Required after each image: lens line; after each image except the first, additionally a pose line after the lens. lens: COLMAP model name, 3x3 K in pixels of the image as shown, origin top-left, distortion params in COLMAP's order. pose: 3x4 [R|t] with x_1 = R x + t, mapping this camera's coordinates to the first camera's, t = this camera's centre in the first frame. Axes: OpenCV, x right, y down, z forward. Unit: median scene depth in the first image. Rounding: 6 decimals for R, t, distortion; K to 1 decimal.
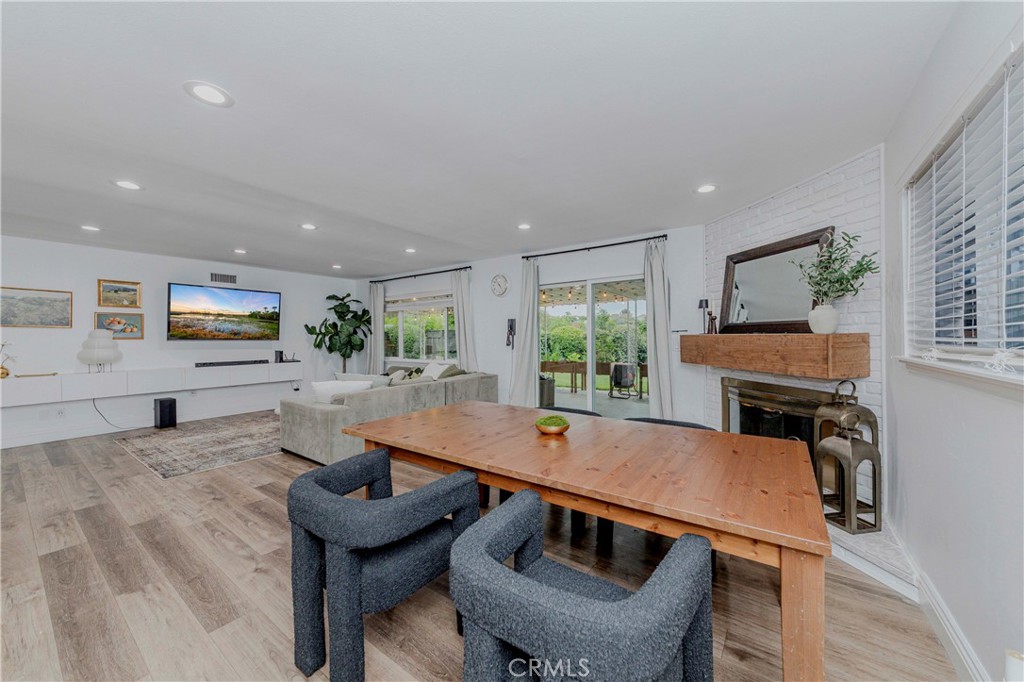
lens RADIAL K [[372.8, 0, 512.0], [0, 372.8, 341.0], [0, 0, 1]] dist [0.001248, 0.005940]
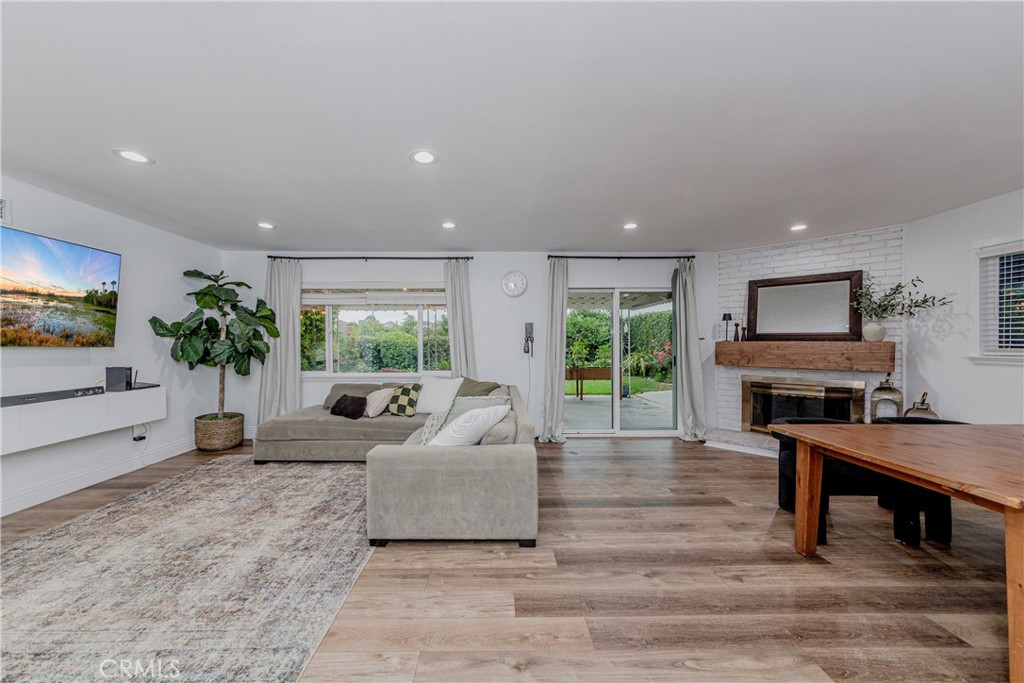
lens RADIAL K [[362.6, 0, 501.0], [0, 362.6, 348.2], [0, 0, 1]] dist [0.005968, 0.000217]
pose [[0.806075, -0.004535, 0.591796, -0.612642], [0.002155, 0.999987, 0.004728, -0.002036], [-0.591809, -0.002536, 0.806074, 0.350572]]
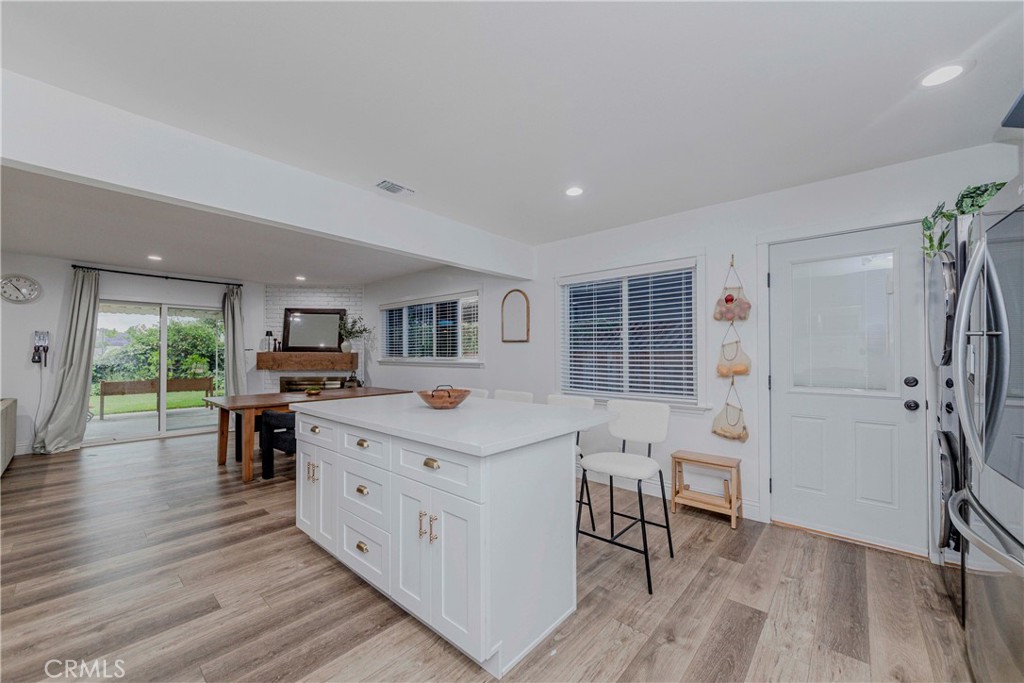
lens RADIAL K [[394.4, 0, 509.2], [0, 394.4, 344.7], [0, 0, 1]] dist [-0.012346, 0.000008]
pose [[0.103679, 0.027281, 0.994237, -0.831163], [0.005728, 0.999591, -0.028025, 0.003520], [-0.994594, 0.008600, 0.103480, -0.180179]]
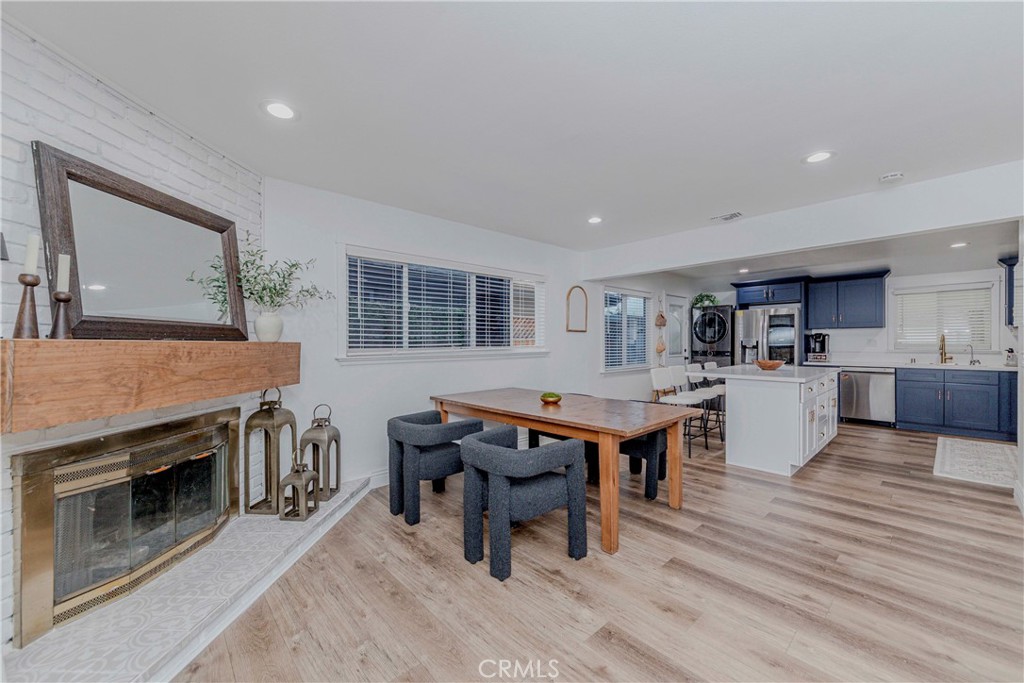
lens RADIAL K [[394.4, 0, 509.2], [0, 394.4, 344.7], [0, 0, 1]] dist [-0.012346, 0.000008]
pose [[-0.976393, 0.005823, 0.215924, -0.002688], [0.009459, 0.999830, 0.015810, -0.011362], [-0.215795, 0.017480, -0.976282, 0.923052]]
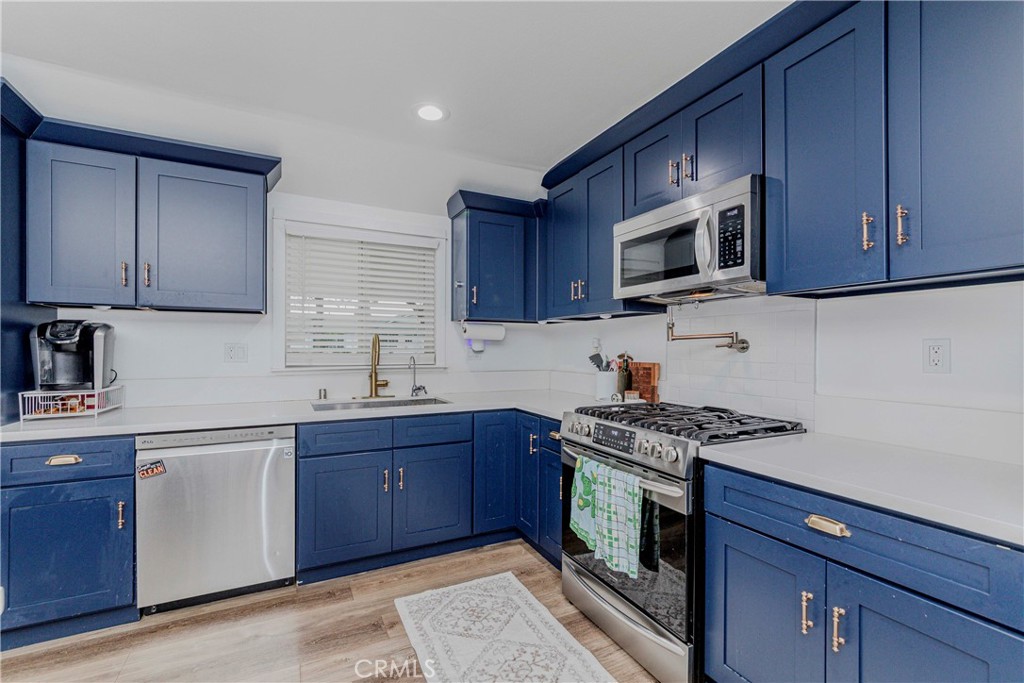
lens RADIAL K [[442.3, 0, 512.0], [0, 442.3, 341.5], [0, 0, 1]] dist [-0.000083, 0.000041]
pose [[-0.465732, -0.000319, -0.884926, -0.517704], [-0.006788, 0.999972, 0.003213, -0.003218], [0.884900, 0.007503, -0.465721, 0.046930]]
